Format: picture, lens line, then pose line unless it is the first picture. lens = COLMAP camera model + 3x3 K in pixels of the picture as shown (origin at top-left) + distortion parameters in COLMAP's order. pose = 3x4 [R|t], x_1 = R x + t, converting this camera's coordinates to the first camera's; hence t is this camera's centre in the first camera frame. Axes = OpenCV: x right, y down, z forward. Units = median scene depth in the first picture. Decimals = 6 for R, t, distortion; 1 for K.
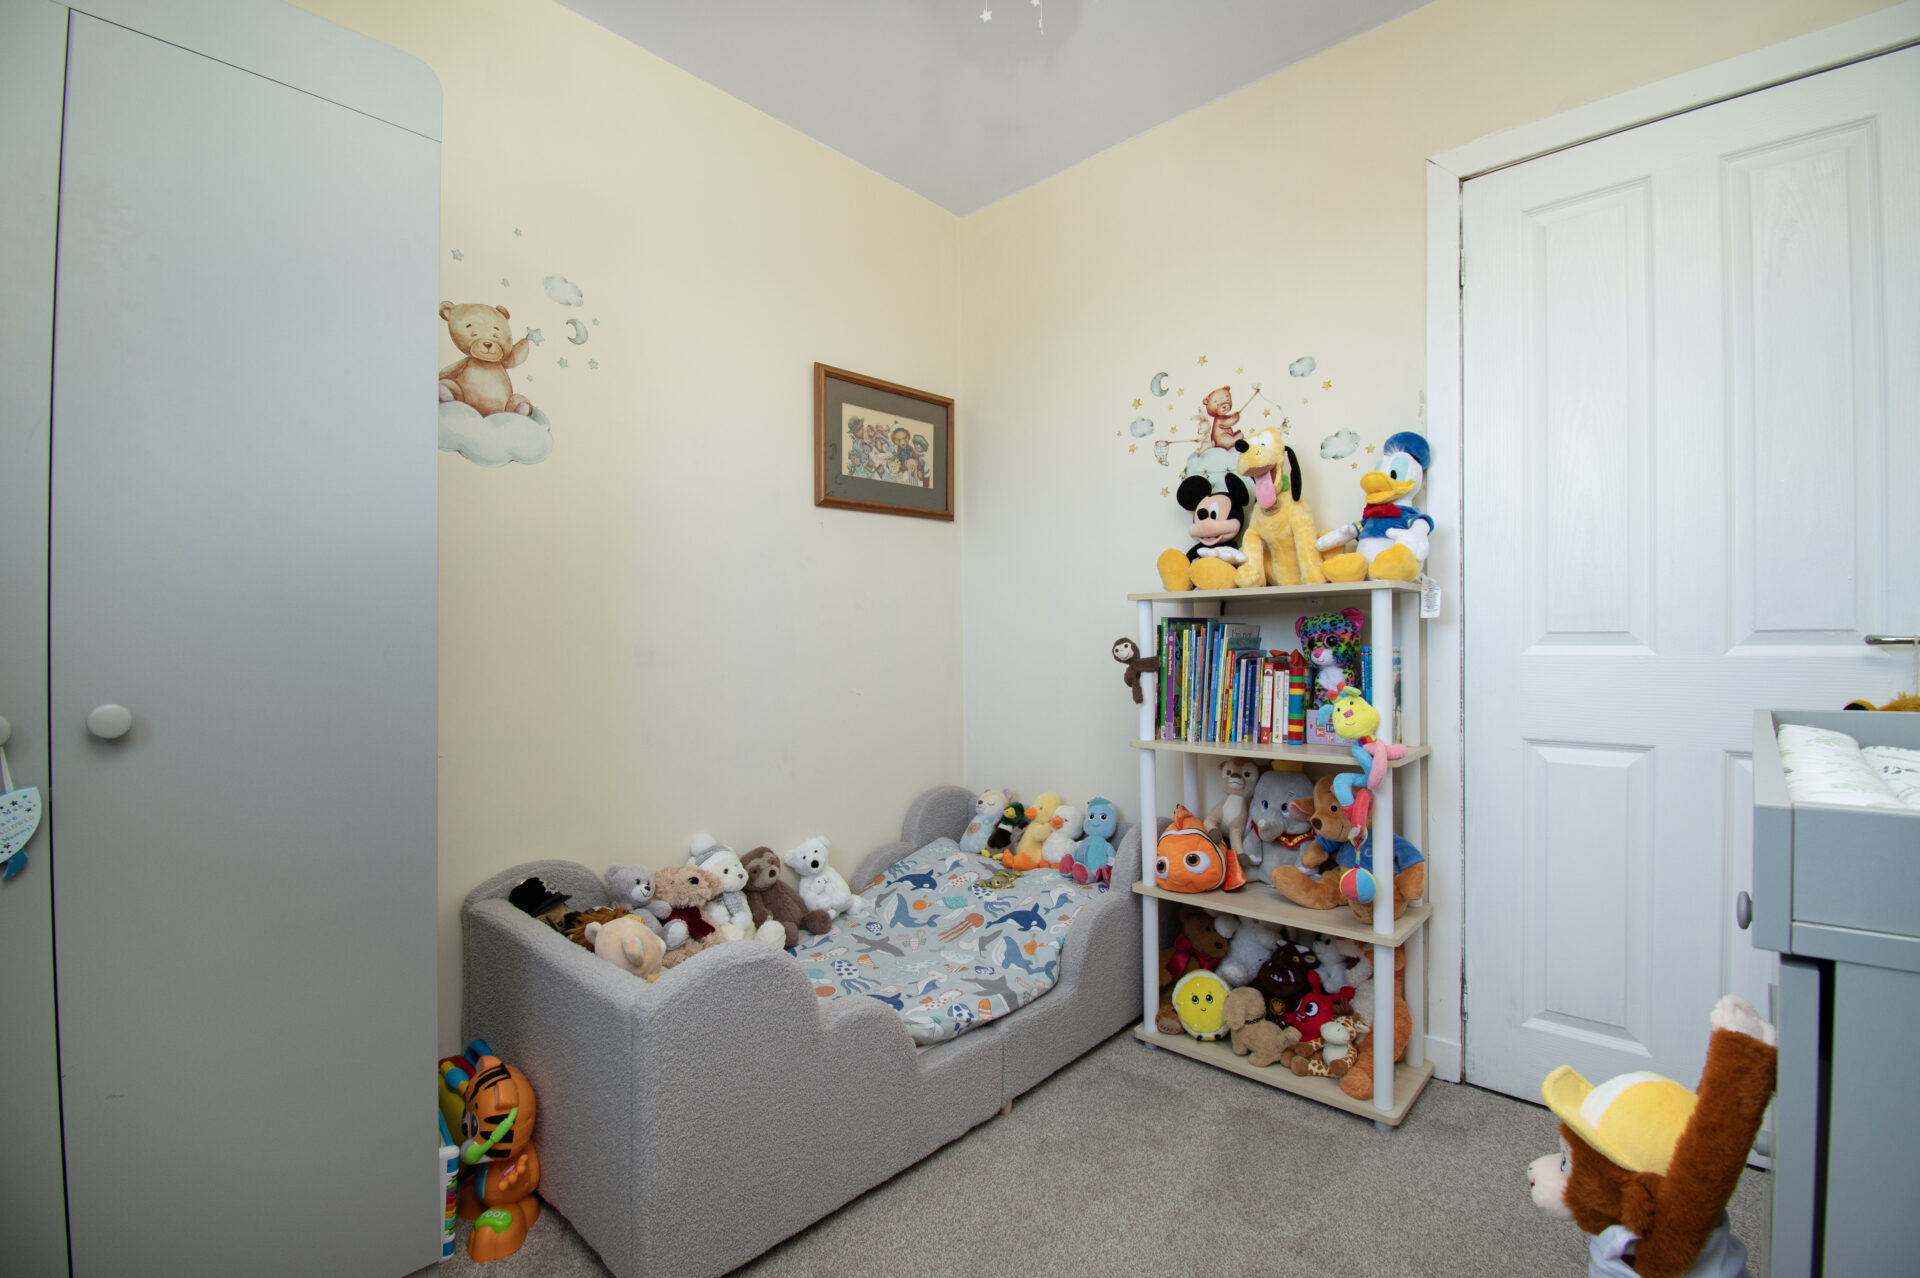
lens RADIAL K [[869.6, 0, 967.2], [0, 869.6, 652.7], [0, 0, 1]] dist [-0.001700, -0.000343]
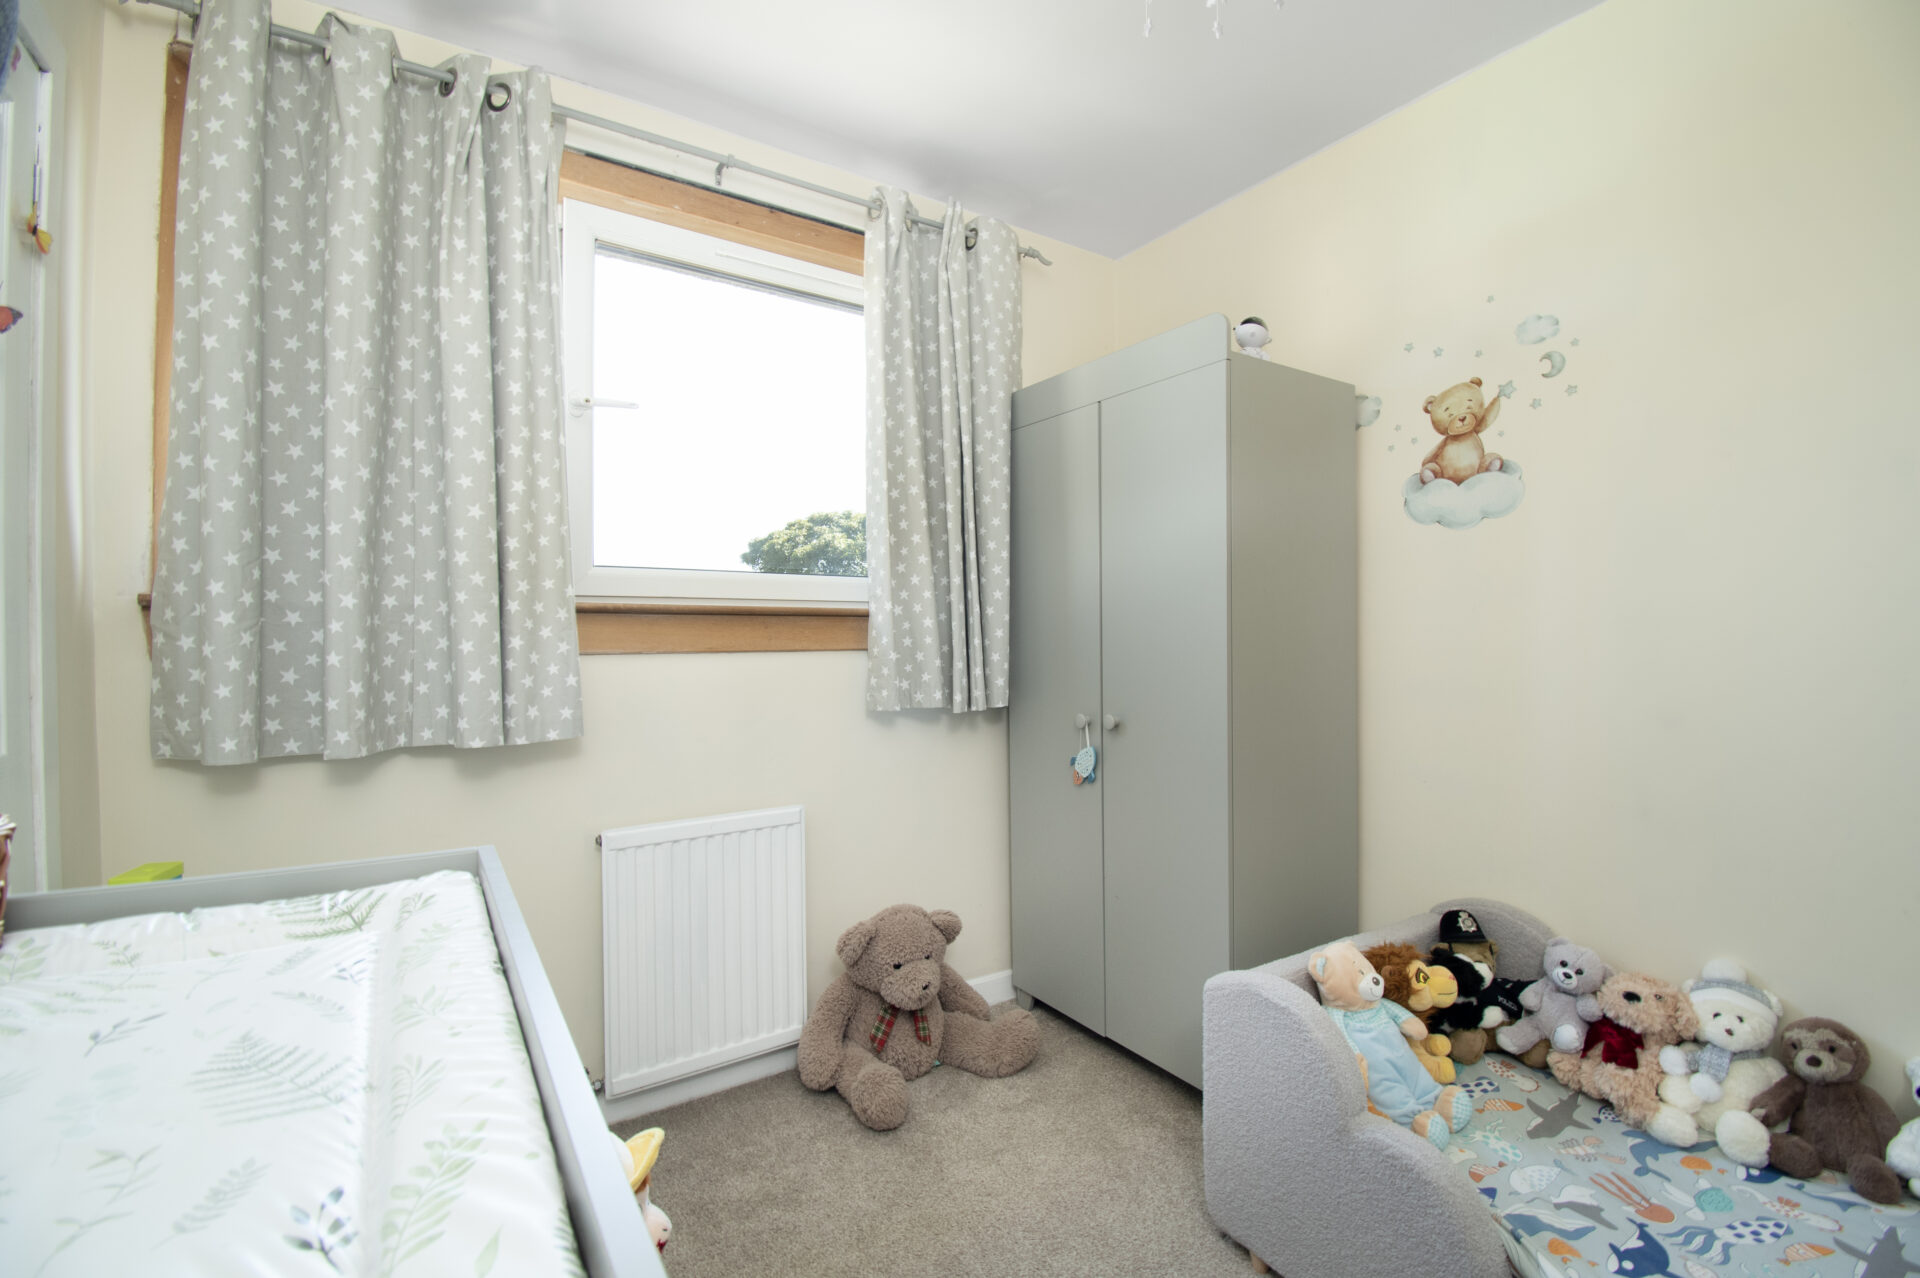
lens RADIAL K [[869.6, 0, 969.3], [0, 869.6, 634.1], [0, 0, 1]] dist [-0.001700, -0.000343]
pose [[-0.232907, -0.003485, -0.972493, 0.659742], [0.003967, 0.999982, -0.004534, -0.077234], [0.972491, -0.004914, -0.232889, 0.638570]]
